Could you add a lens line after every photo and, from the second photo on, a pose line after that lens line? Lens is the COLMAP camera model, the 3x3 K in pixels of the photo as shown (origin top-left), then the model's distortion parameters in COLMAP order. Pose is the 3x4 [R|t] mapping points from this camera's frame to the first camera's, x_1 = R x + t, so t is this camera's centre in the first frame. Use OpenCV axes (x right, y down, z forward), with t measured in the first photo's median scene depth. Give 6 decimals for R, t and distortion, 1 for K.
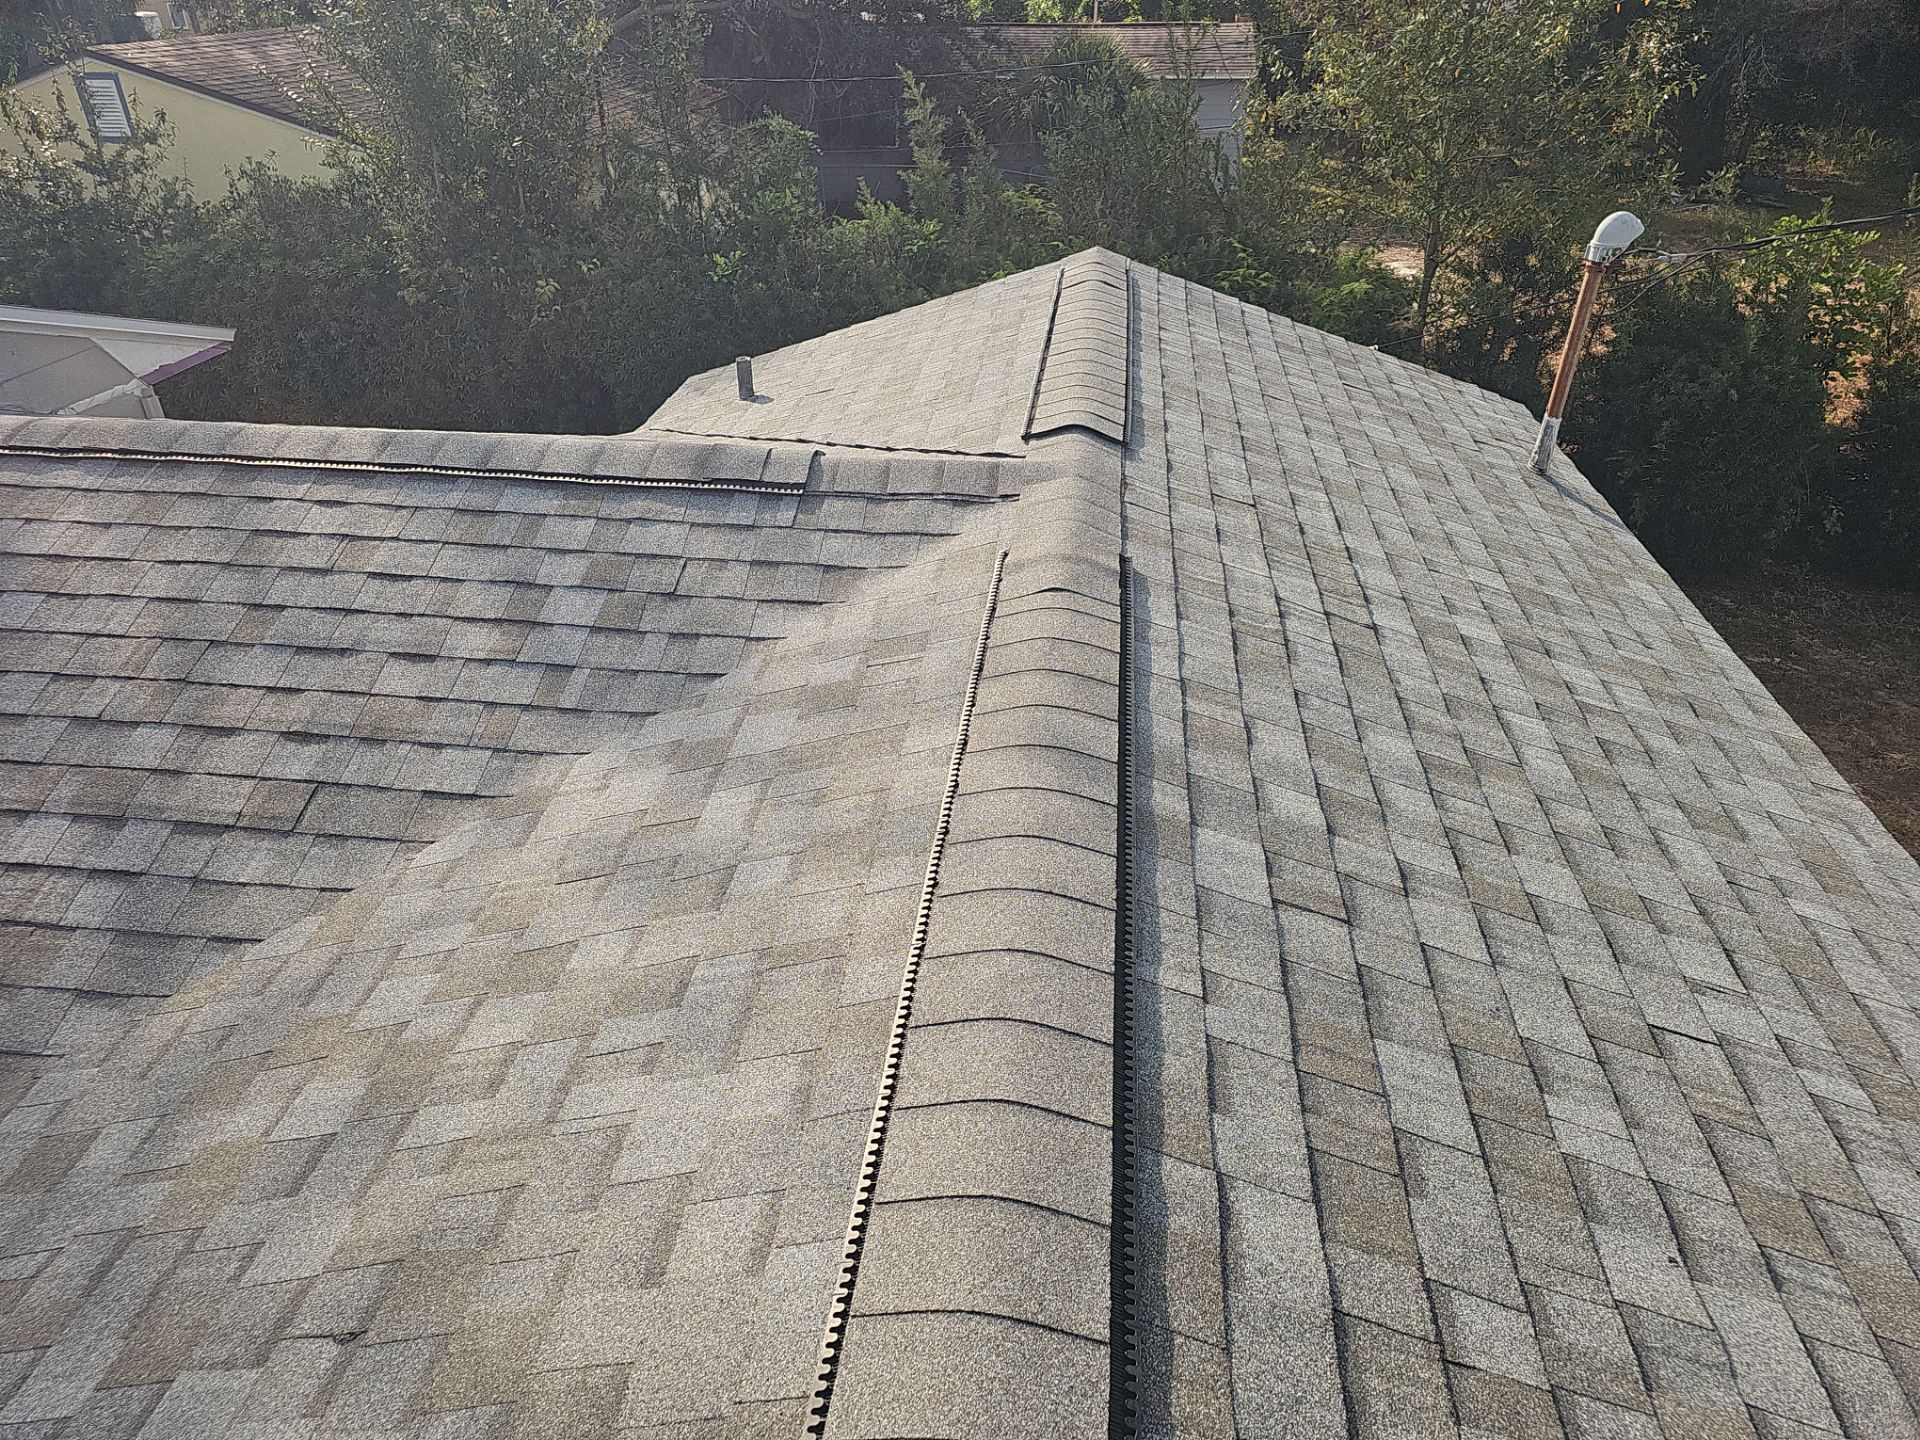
lens RADIAL K [[1270.6, 0, 960.0], [0, 1270.6, 720.0], [0, 0, 1]] dist [0.048127, -0.035250]
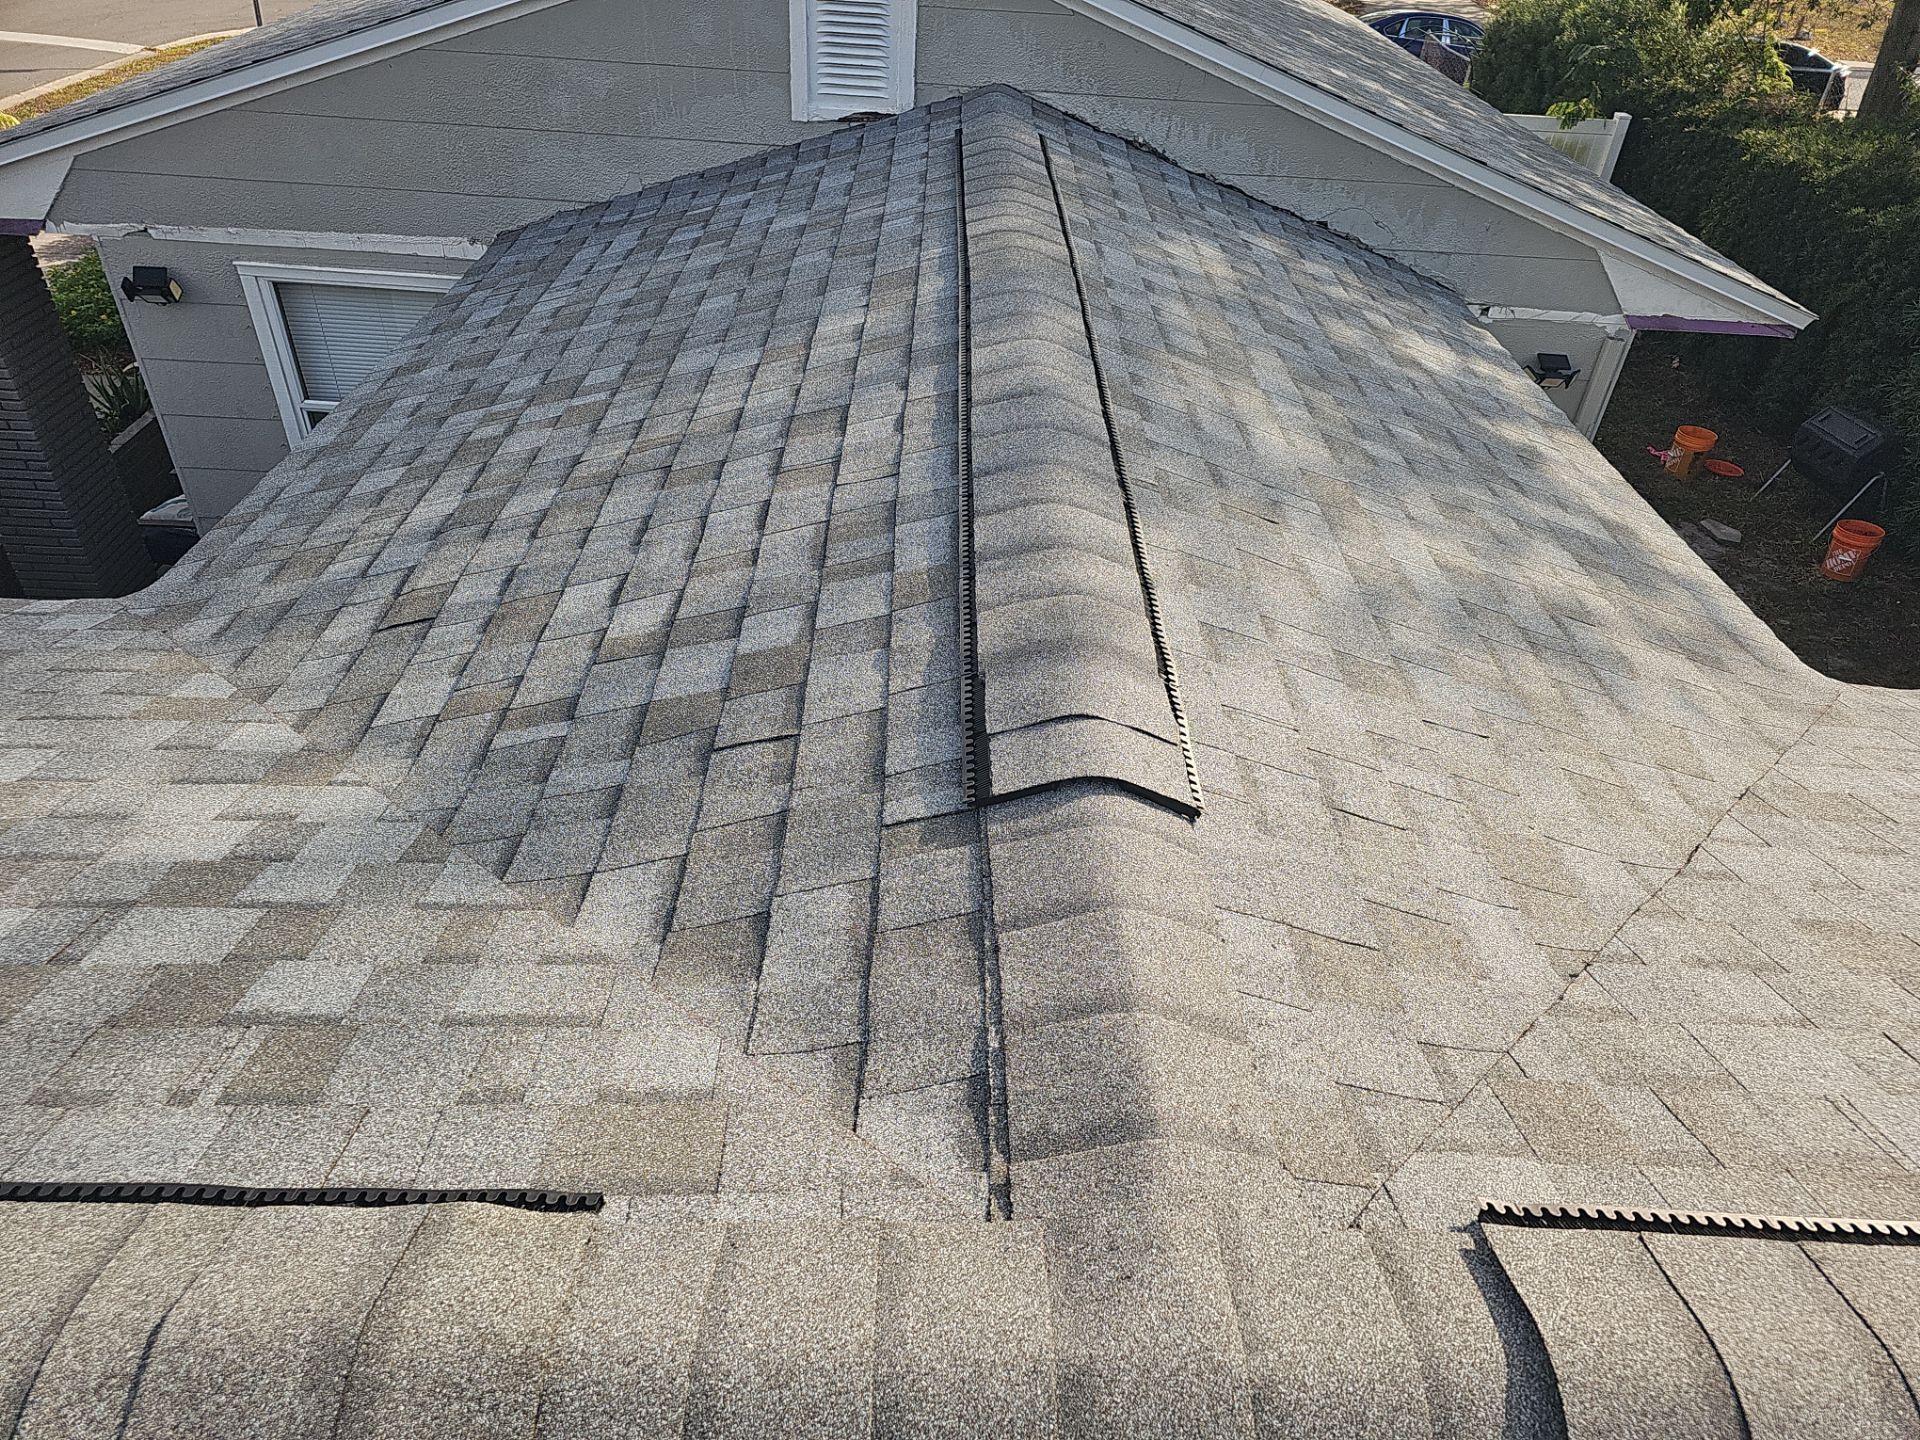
lens RADIAL K [[1270.6, 0, 960.0], [0, 1270.6, 720.0], [0, 0, 1]] dist [0.048127, -0.035250]
pose [[0.126741, 0.605074, -0.786017, 0.237511], [-0.567198, 0.694288, 0.443003, -0.418469], [0.813771, 0.389680, 0.431191, 0.791775]]
